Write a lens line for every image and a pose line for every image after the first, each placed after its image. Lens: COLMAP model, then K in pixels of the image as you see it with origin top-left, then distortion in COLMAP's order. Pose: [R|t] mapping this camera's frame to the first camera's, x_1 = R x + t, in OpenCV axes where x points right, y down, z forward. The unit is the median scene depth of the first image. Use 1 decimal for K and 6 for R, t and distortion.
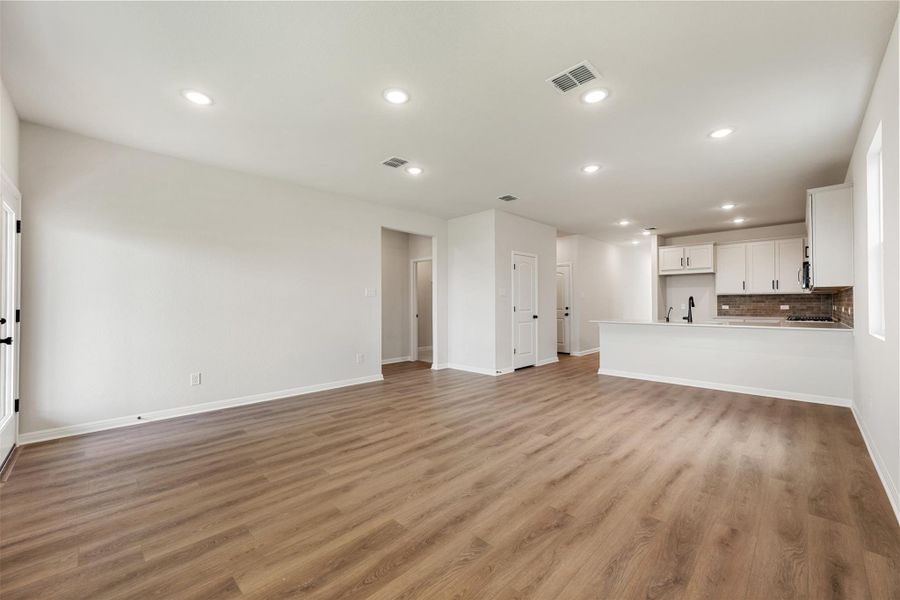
lens RADIAL K [[354.7, 0, 449.1], [0, 354.7, 300.6], [0, 0, 1]] dist [-0.001236, 0.000243]
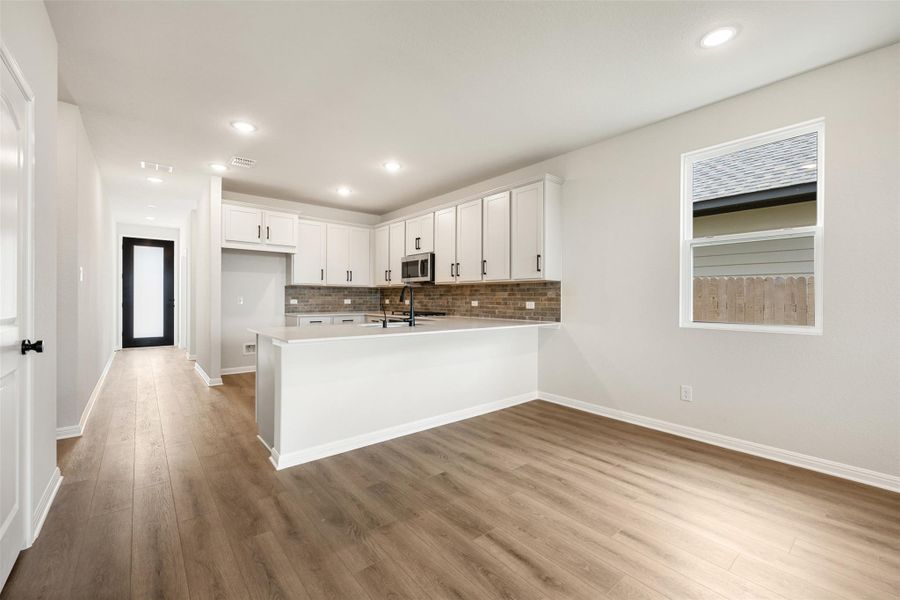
lens RADIAL K [[372.5, 0, 450.0], [0, 372.5, 300.0], [0, 0, 1]] dist [-0.001589, -0.000099]
pose [[0.090360, -0.001347, 0.995908, 0.020636], [-0.014654, 0.999889, 0.002682, 0.010523], [-0.995801, -0.014837, 0.090331, 0.812438]]
